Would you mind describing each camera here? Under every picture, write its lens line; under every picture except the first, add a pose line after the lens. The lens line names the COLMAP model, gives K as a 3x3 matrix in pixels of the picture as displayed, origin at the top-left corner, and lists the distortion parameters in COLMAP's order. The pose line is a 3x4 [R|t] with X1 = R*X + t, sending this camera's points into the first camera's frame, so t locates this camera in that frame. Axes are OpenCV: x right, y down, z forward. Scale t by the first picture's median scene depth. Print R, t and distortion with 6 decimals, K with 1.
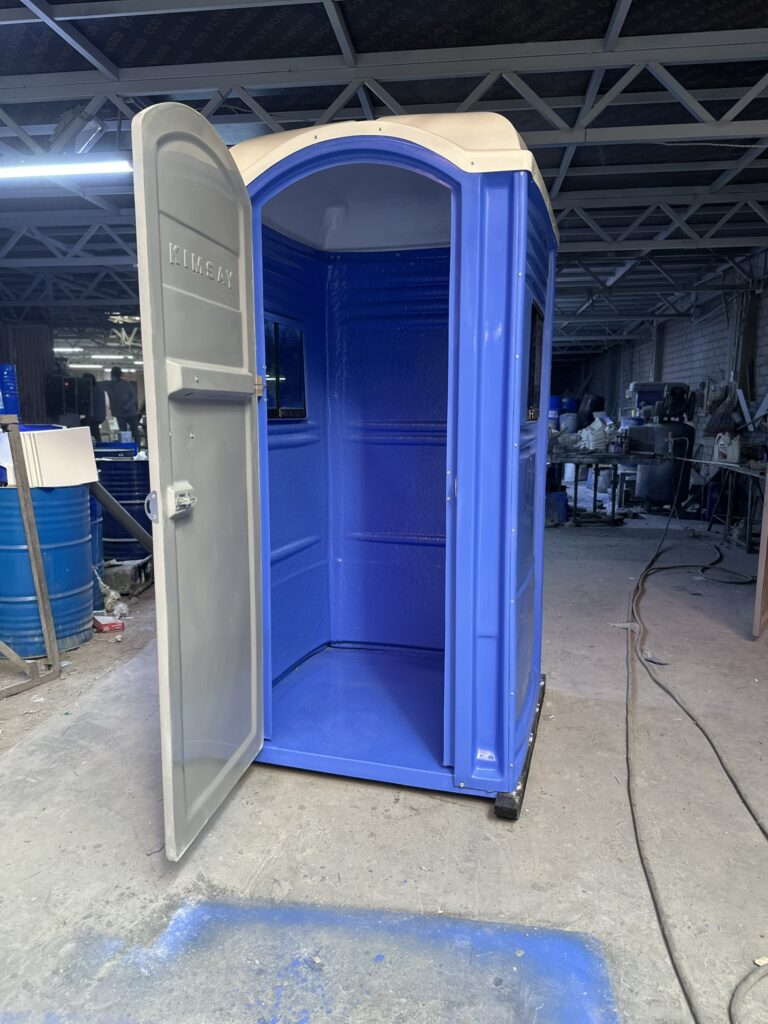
lens RADIAL K [[736.2, 0, 387.3], [0, 736.2, 516.6], [0, 0, 1]] dist [0.021248, -0.026024]
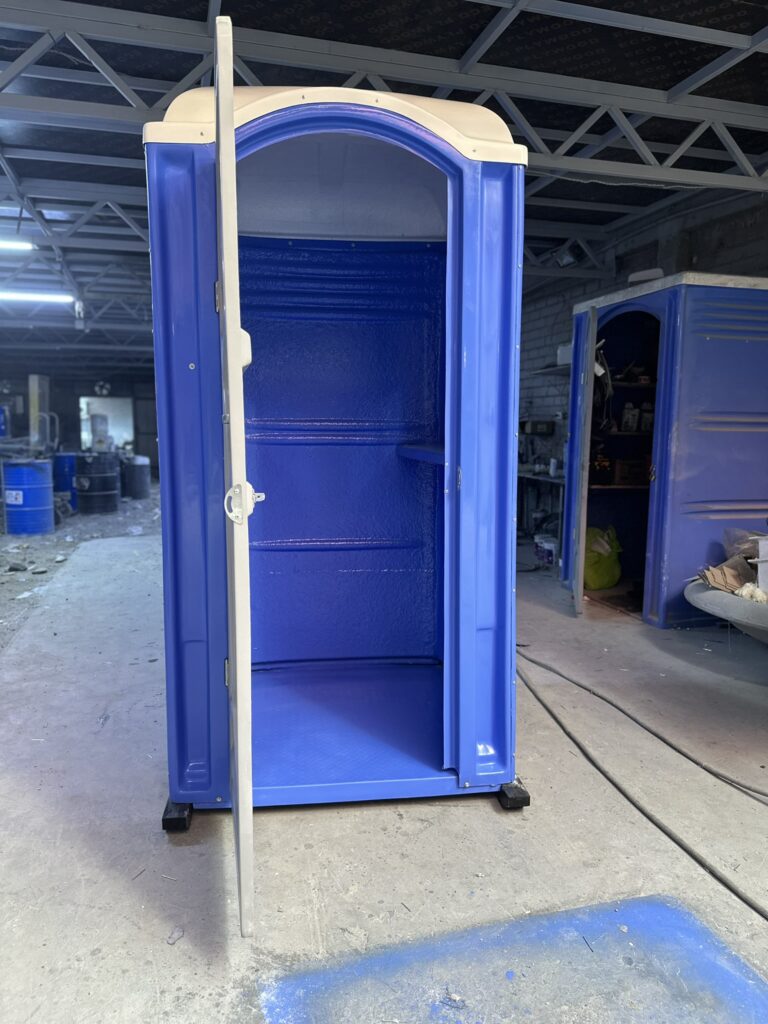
lens RADIAL K [[736.2, 0, 385.6], [0, 736.2, 515.0], [0, 0, 1]] dist [0.021248, -0.026024]
pose [[0.914718, -0.050706, 0.400898, -0.349891], [0.060870, 0.998066, -0.012651, 0.013564], [-0.399481, 0.035975, 0.916035, 0.130341]]
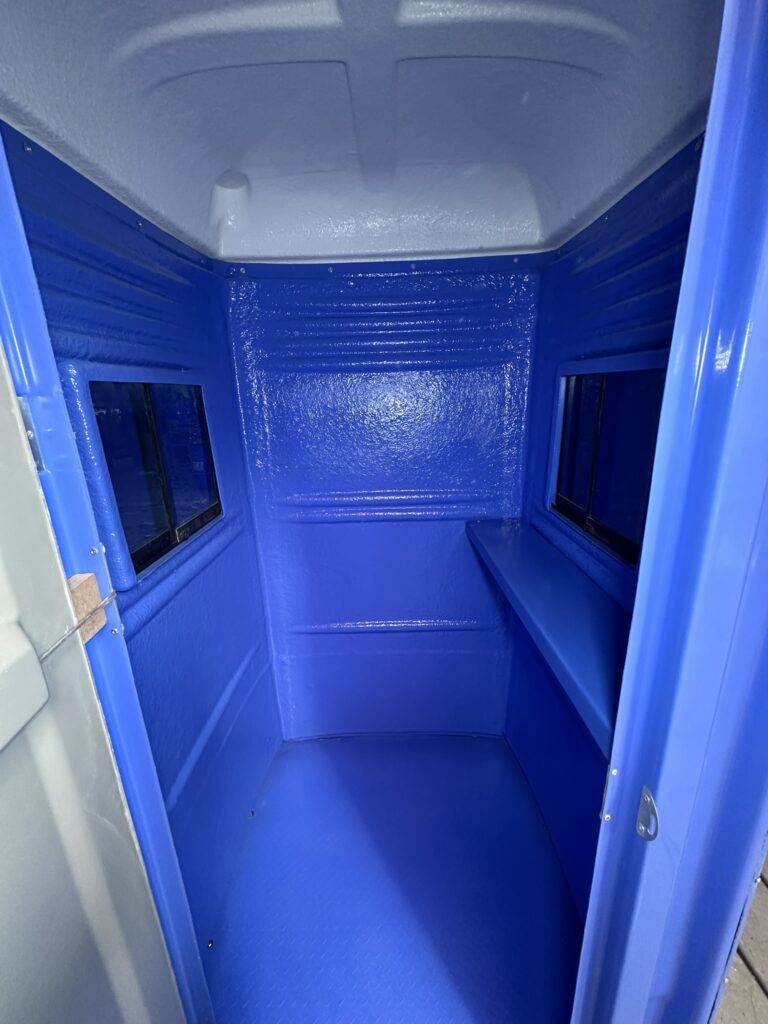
lens RADIAL K [[412.4, 0, 389.5], [0, 412.4, 501.9], [0, 0, 1]] dist [-0.011274, 0.000285]
pose [[0.957624, -0.105046, 0.268180, -0.079556], [0.070105, 0.988126, 0.136716, -0.235103], [-0.279358, -0.112122, 0.953618, 0.748251]]
